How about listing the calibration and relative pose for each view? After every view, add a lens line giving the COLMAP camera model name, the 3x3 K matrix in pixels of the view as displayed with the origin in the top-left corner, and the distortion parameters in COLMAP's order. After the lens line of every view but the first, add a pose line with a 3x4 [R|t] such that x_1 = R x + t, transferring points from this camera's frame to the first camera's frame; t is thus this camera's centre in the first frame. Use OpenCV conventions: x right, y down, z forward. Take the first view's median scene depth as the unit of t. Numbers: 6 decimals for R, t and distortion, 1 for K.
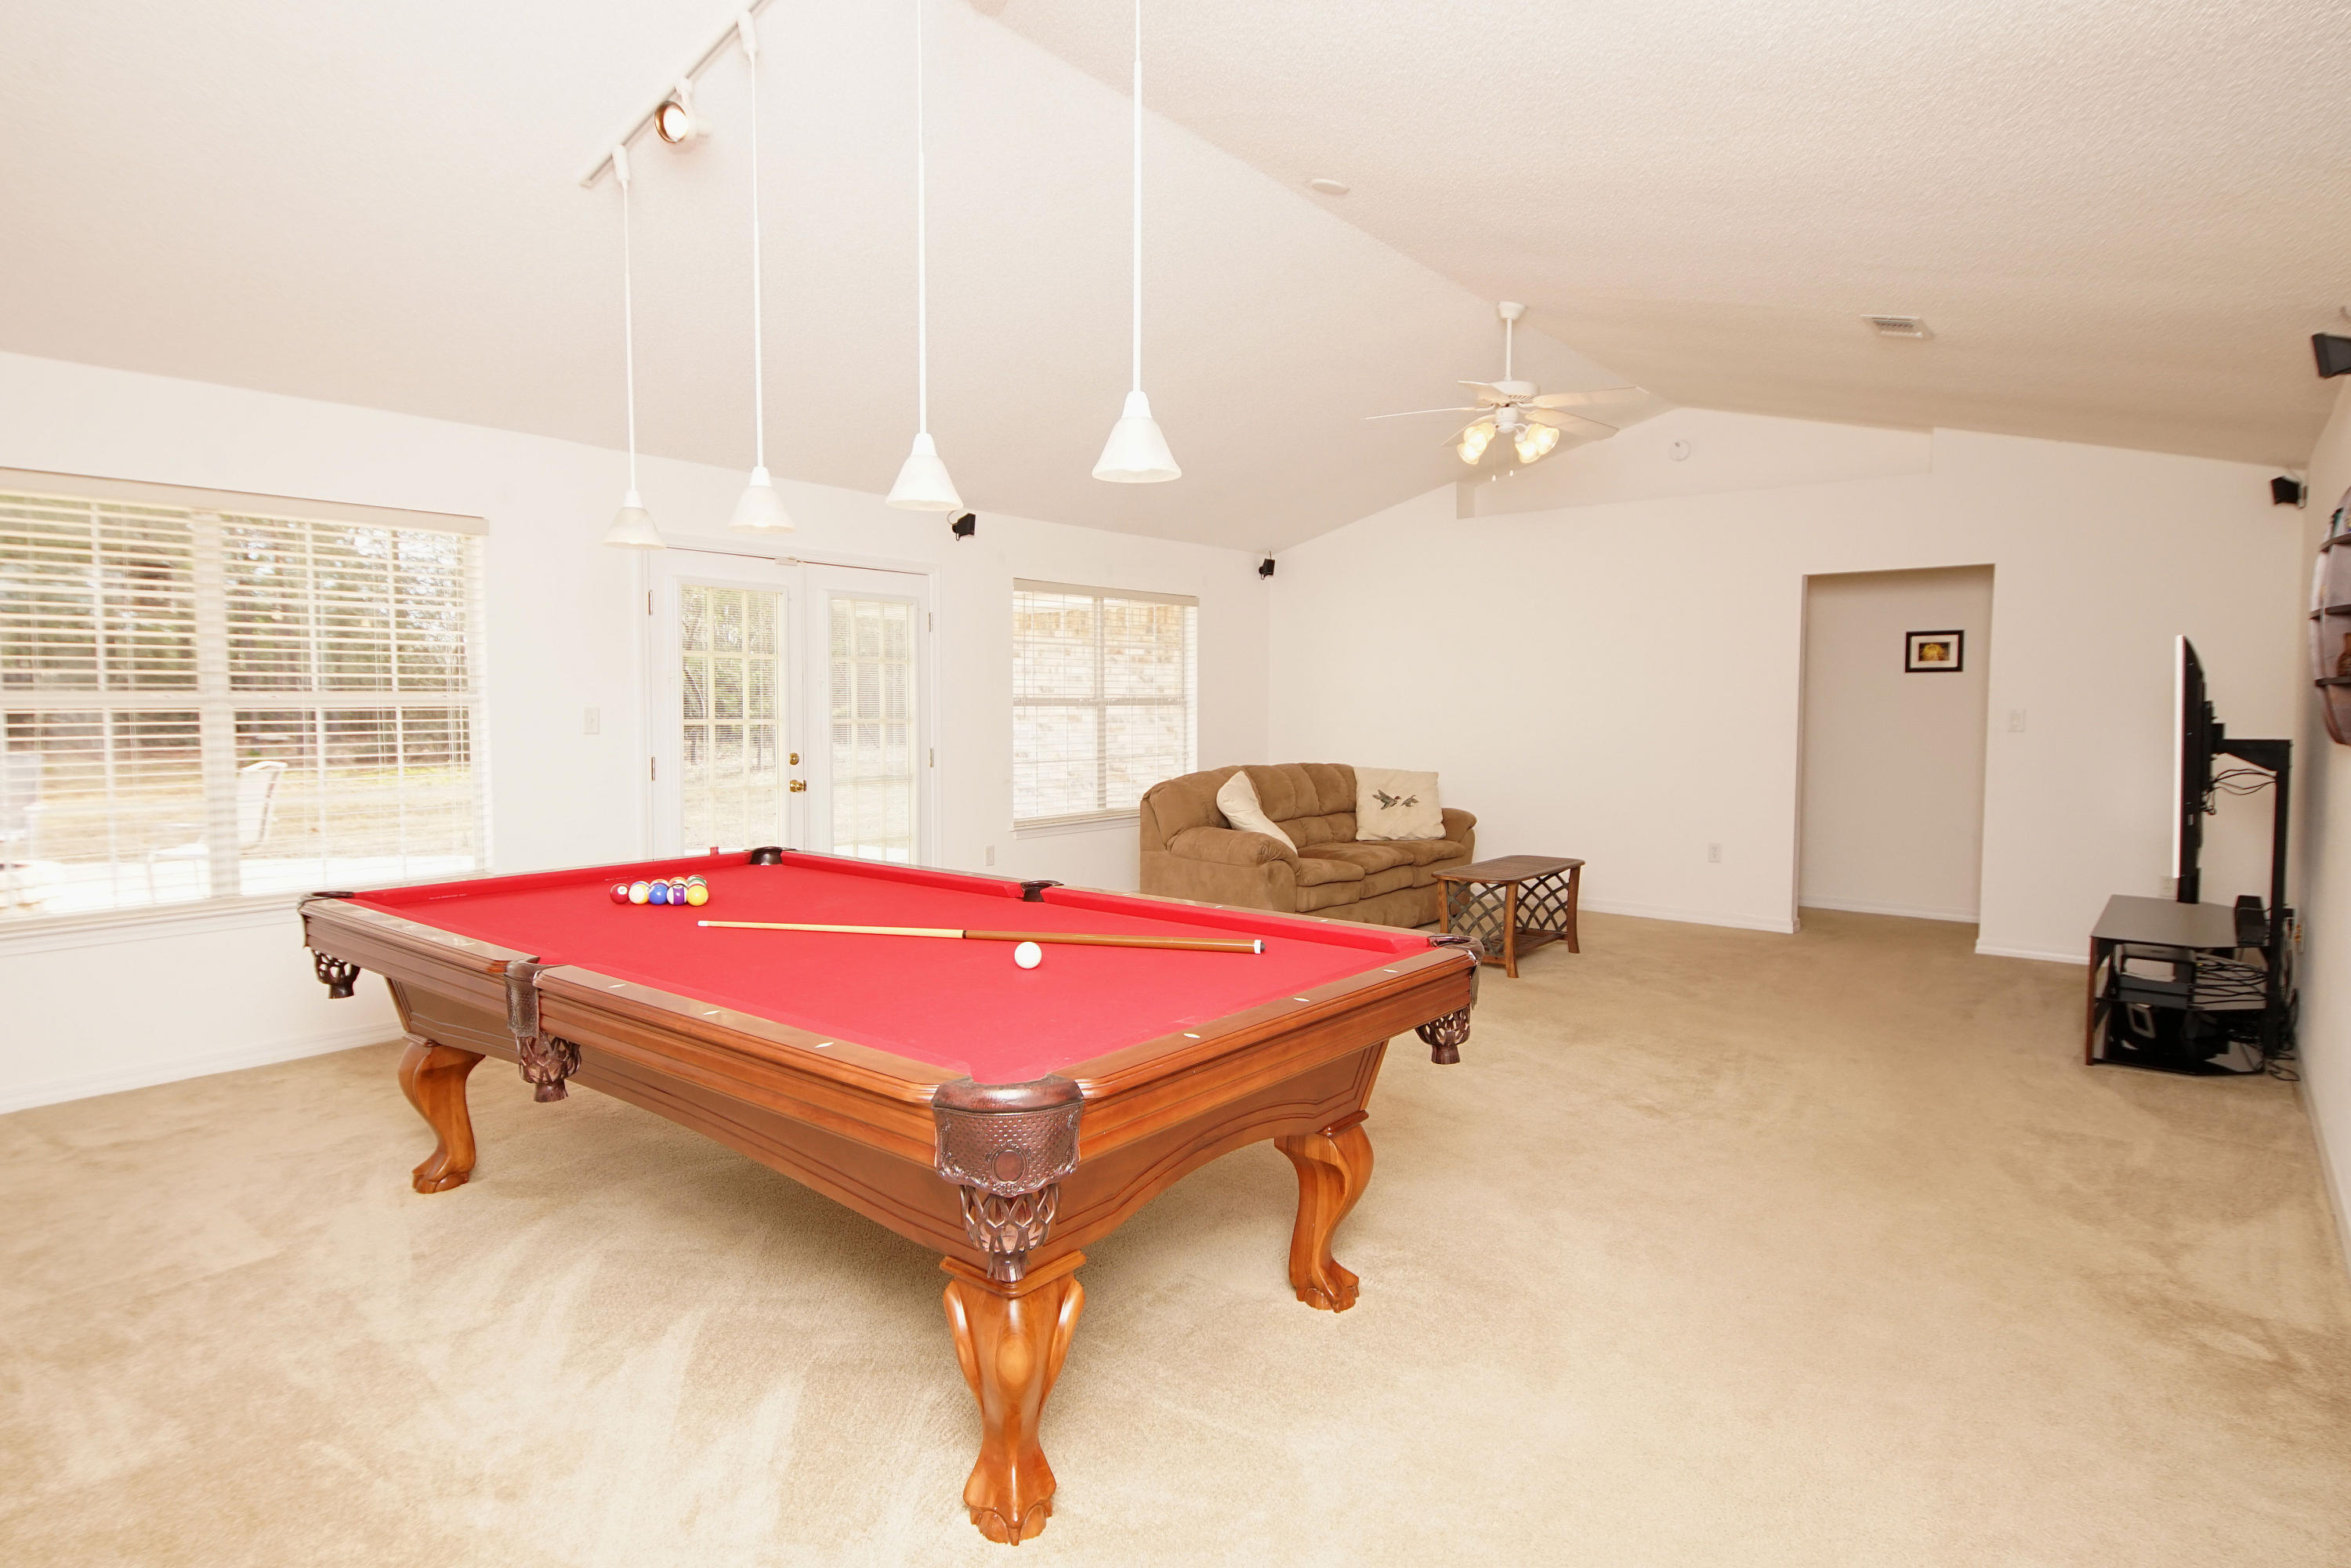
lens RADIAL K [[1264.5, 0, 1174.7], [0, 1264.5, 766.6], [0, 0, 1]] dist [0.032871, -0.028875]
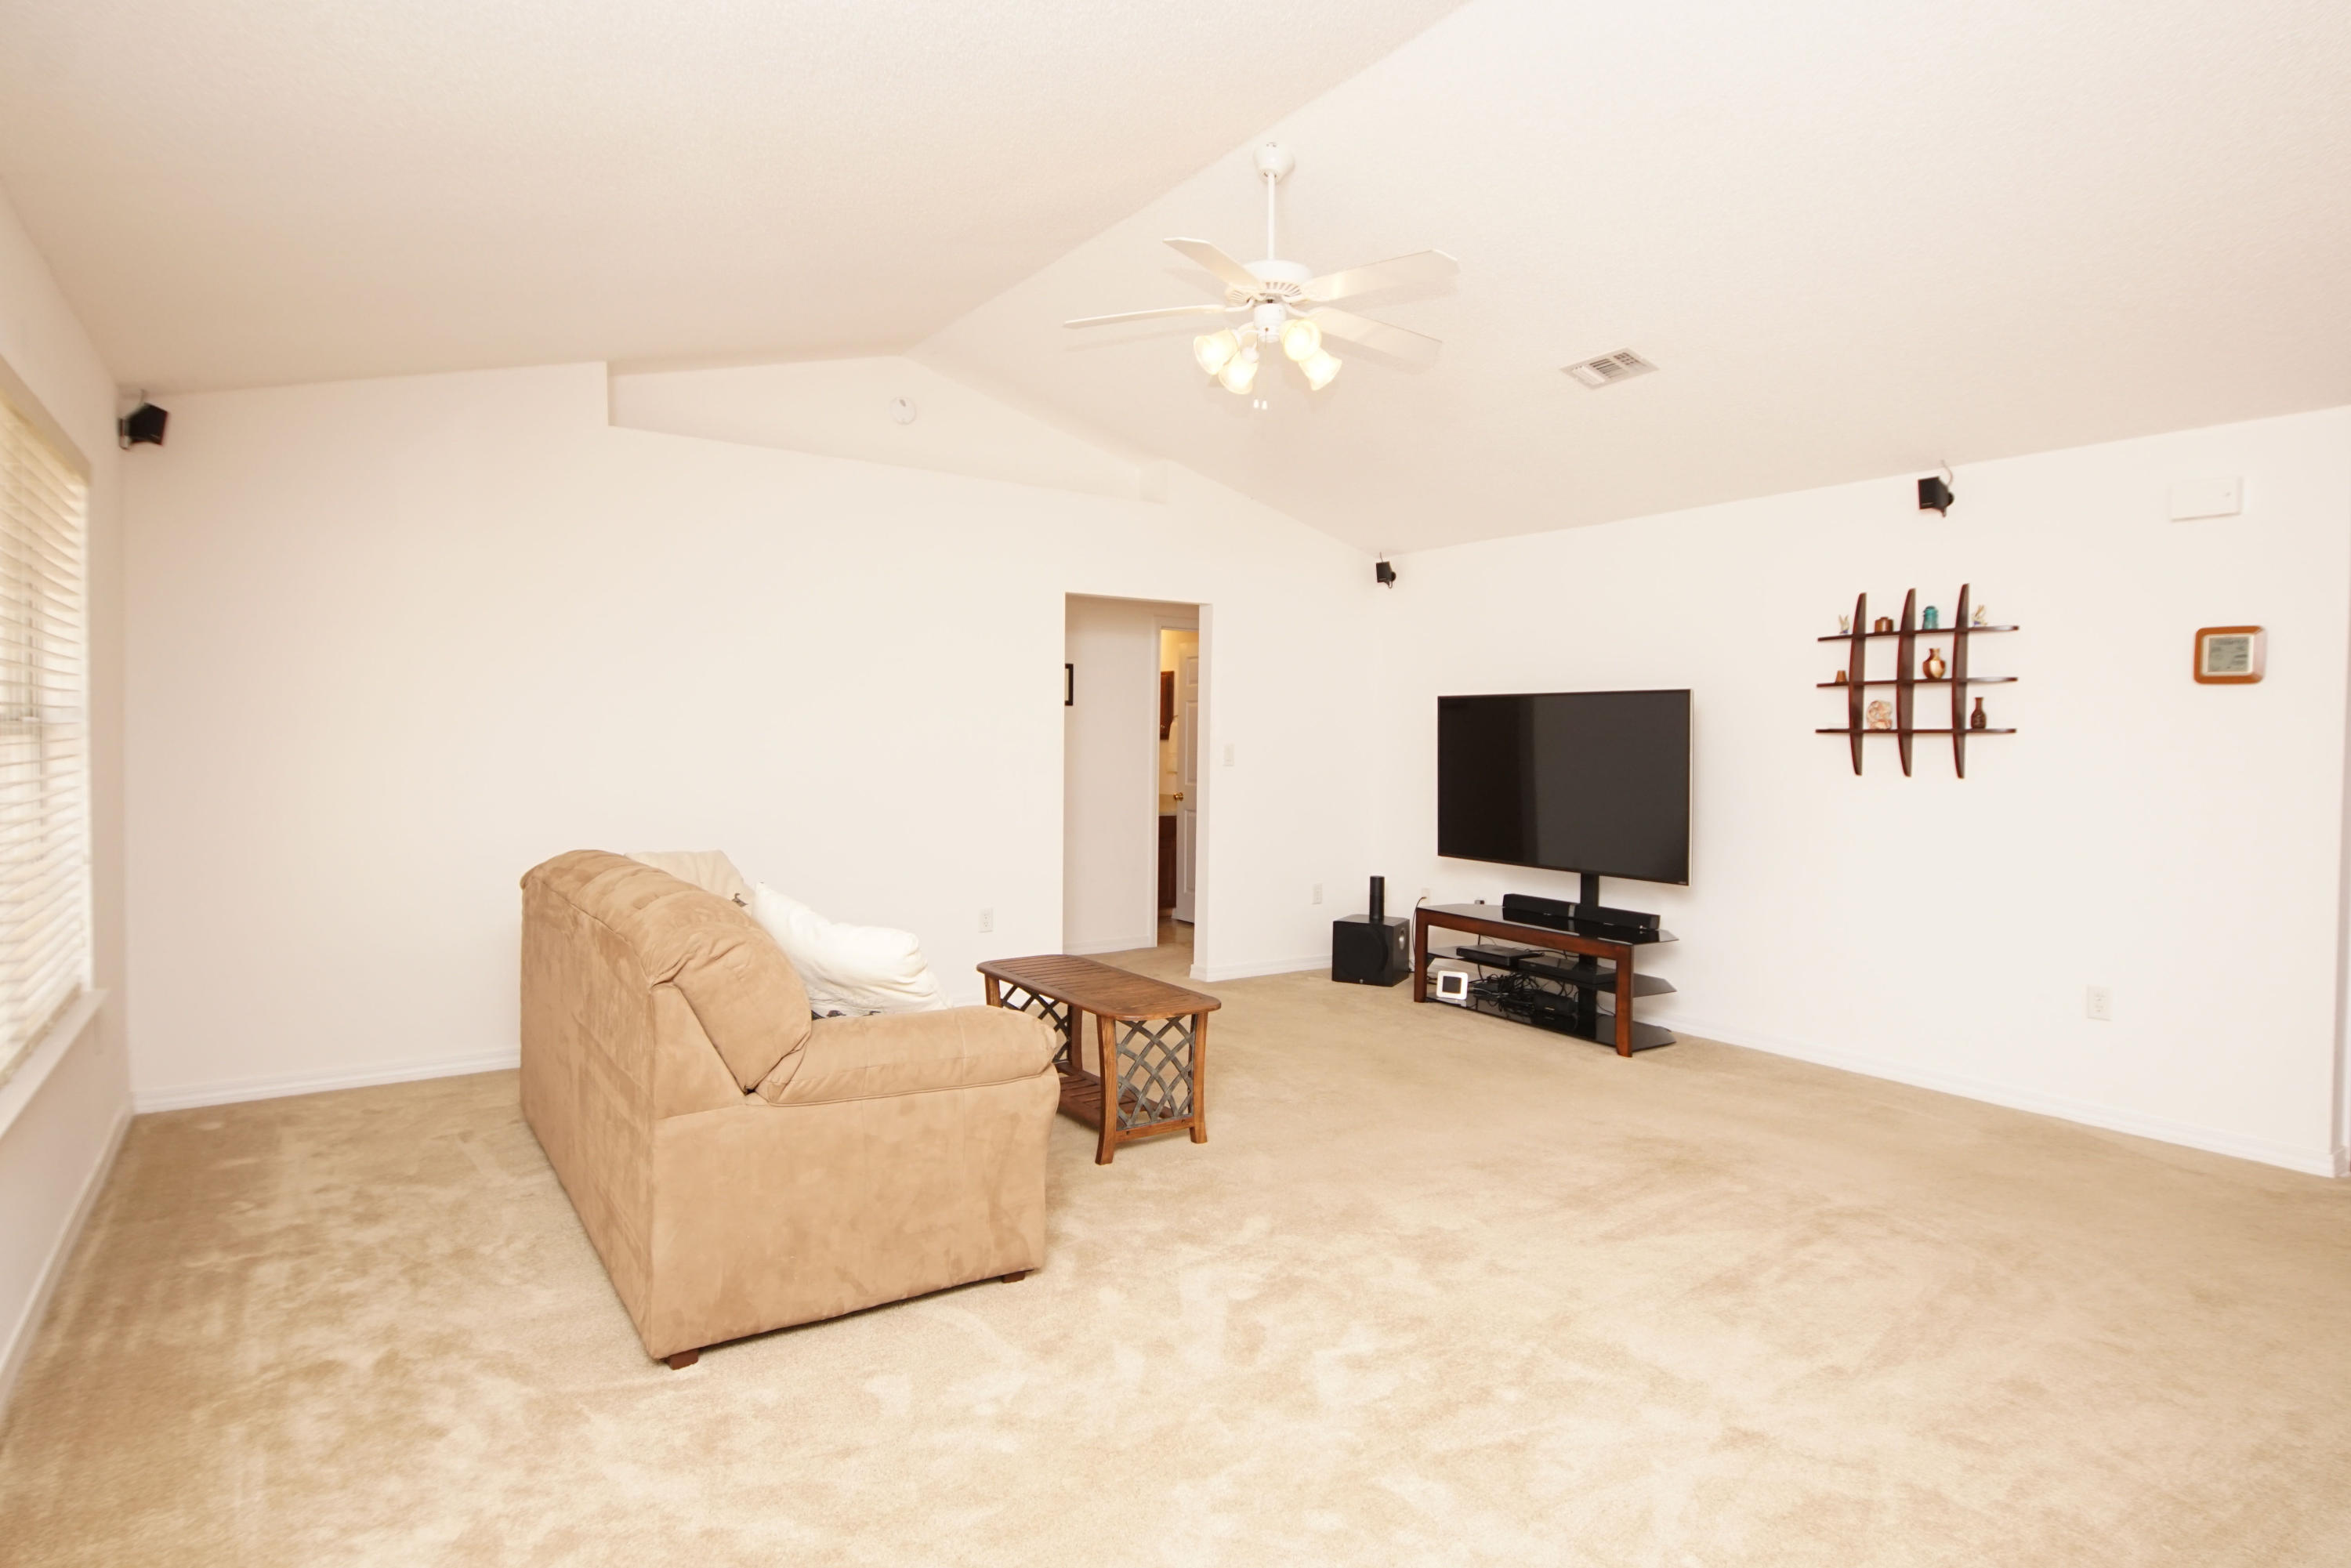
lens RADIAL K [[1264.5, 0, 1174.7], [0, 1264.5, 766.6], [0, 0, 1]] dist [0.032871, -0.028875]
pose [[0.291977, -0.020082, 0.956215, -0.343327], [0.039790, 0.999169, 0.008834, -0.037323], [-0.955597, 0.035469, 0.292533, 0.724777]]
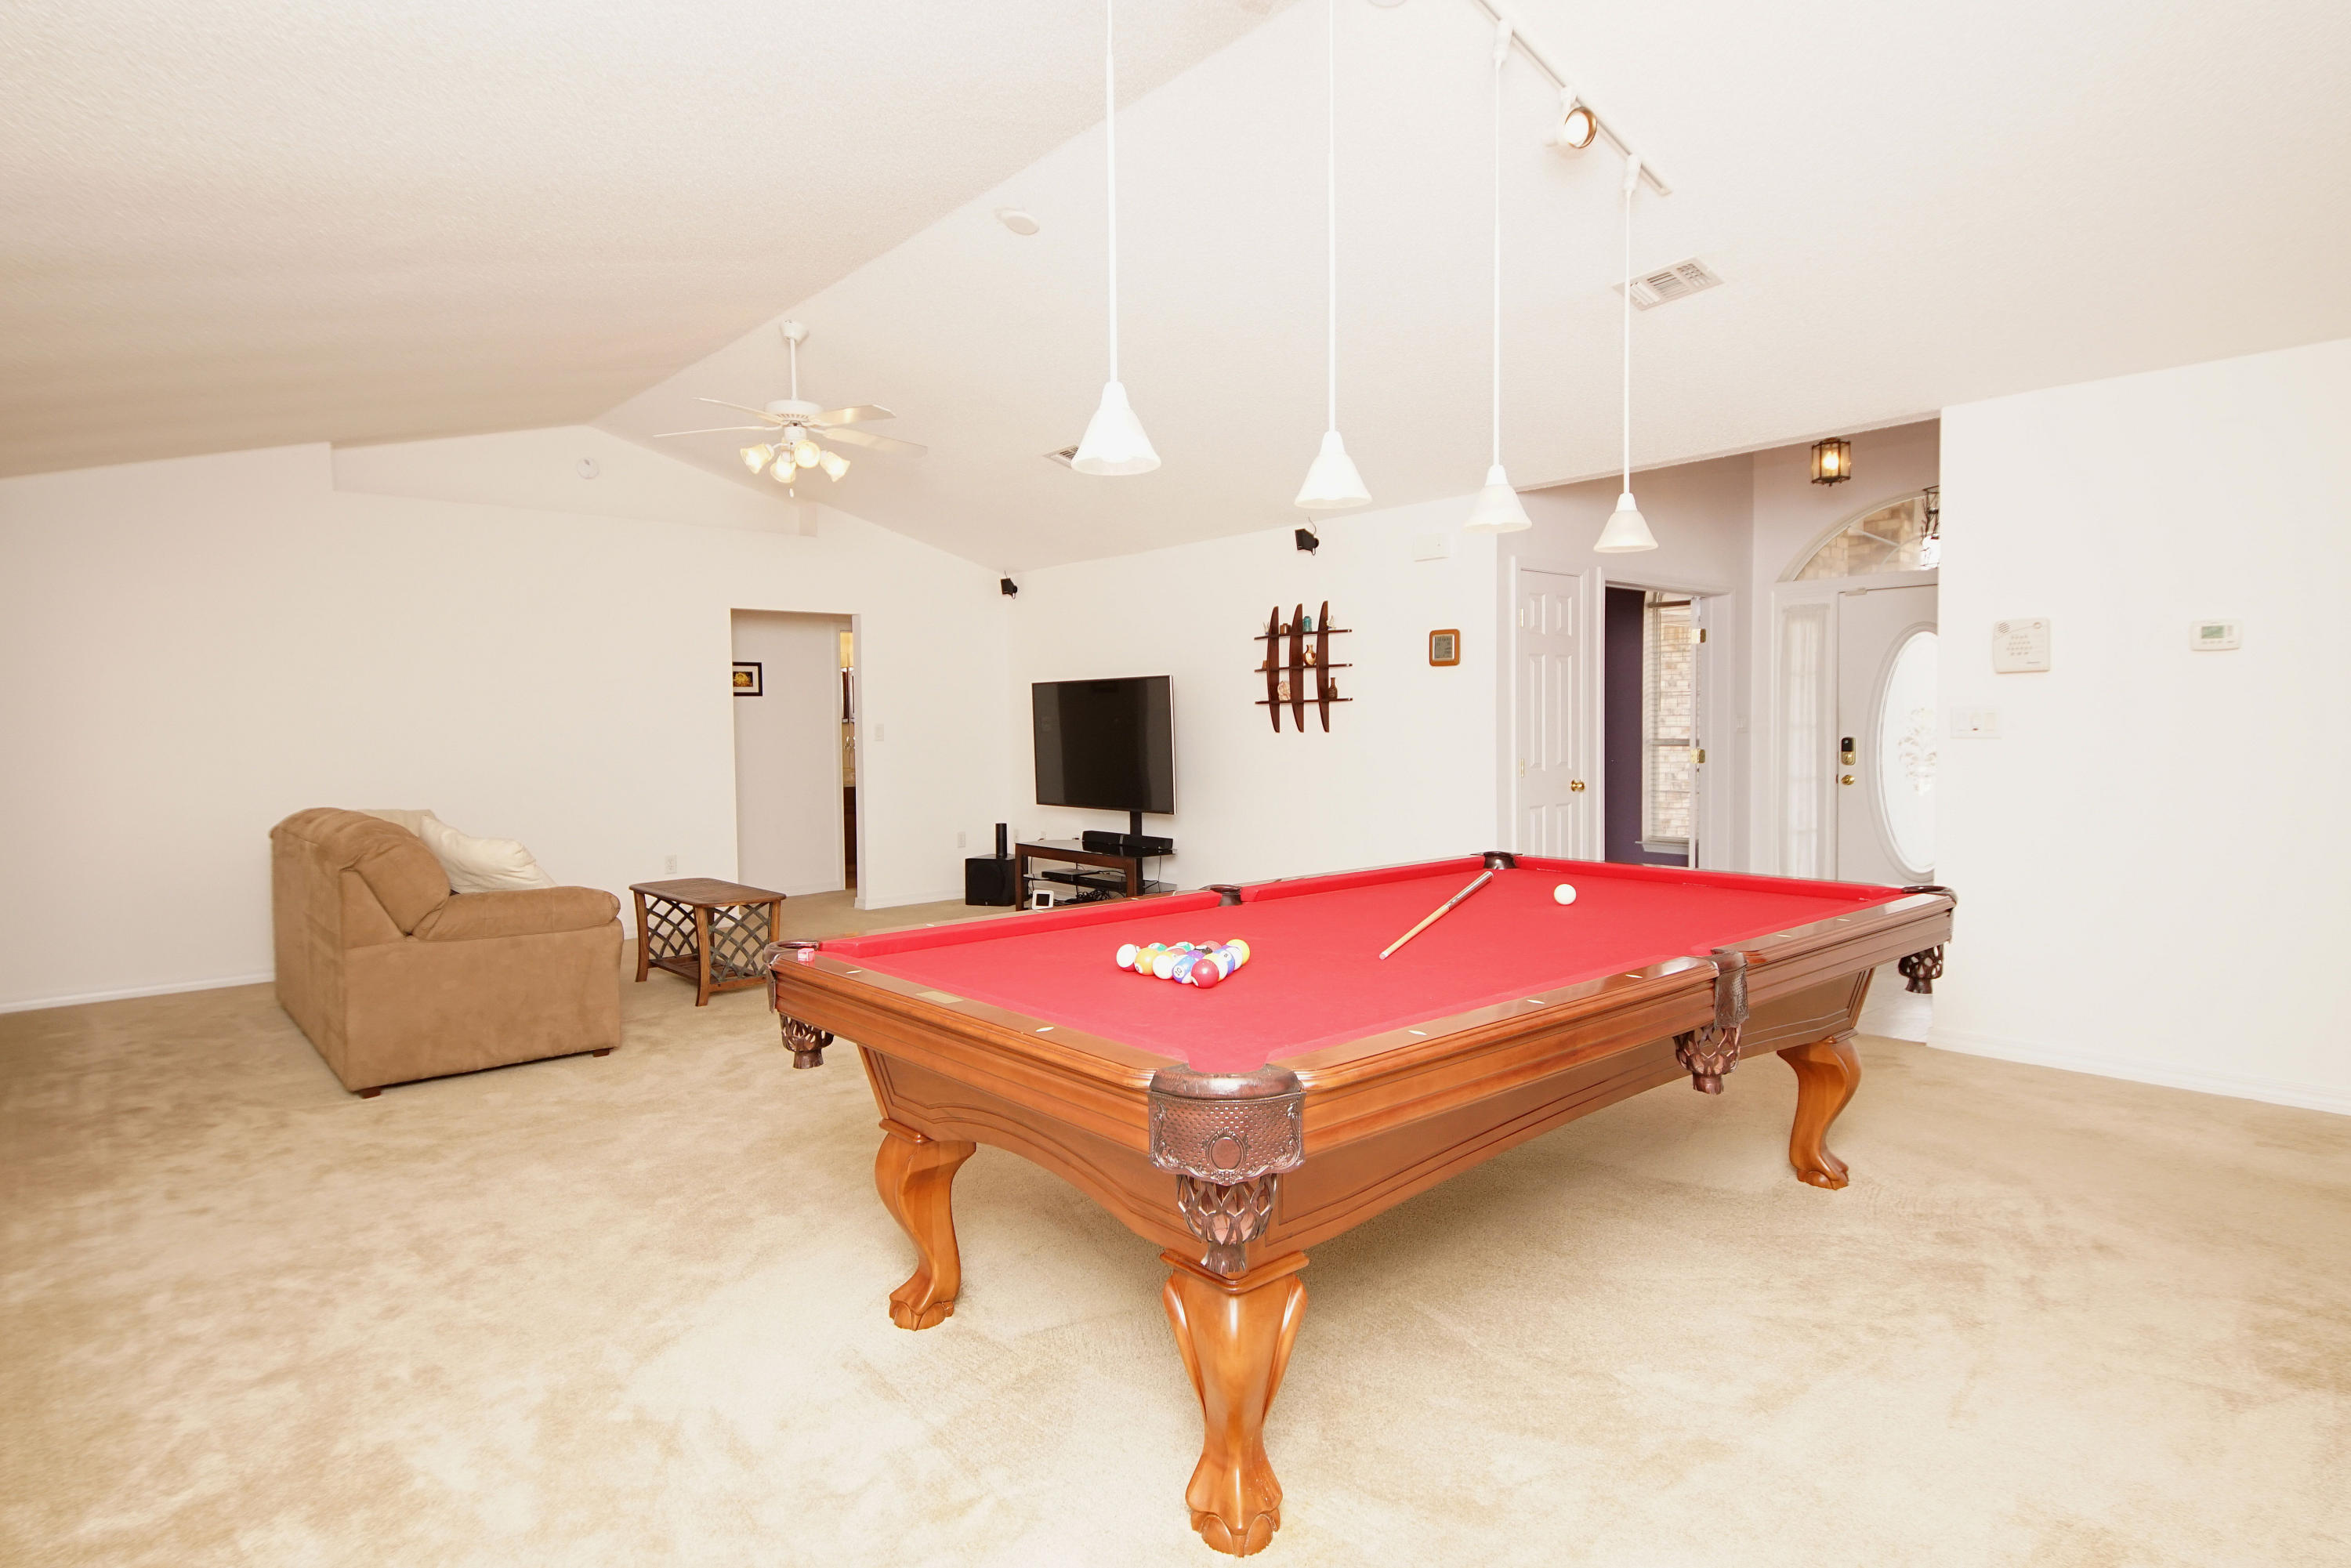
lens RADIAL K [[1264.5, 0, 1174.7], [0, 1264.5, 766.6], [0, 0, 1]] dist [0.032871, -0.028875]
pose [[0.173717, -0.038432, 0.984045, -0.587598], [0.067222, 0.997370, 0.027086, -0.015342], [-0.982499, 0.061444, 0.175843, 0.454223]]
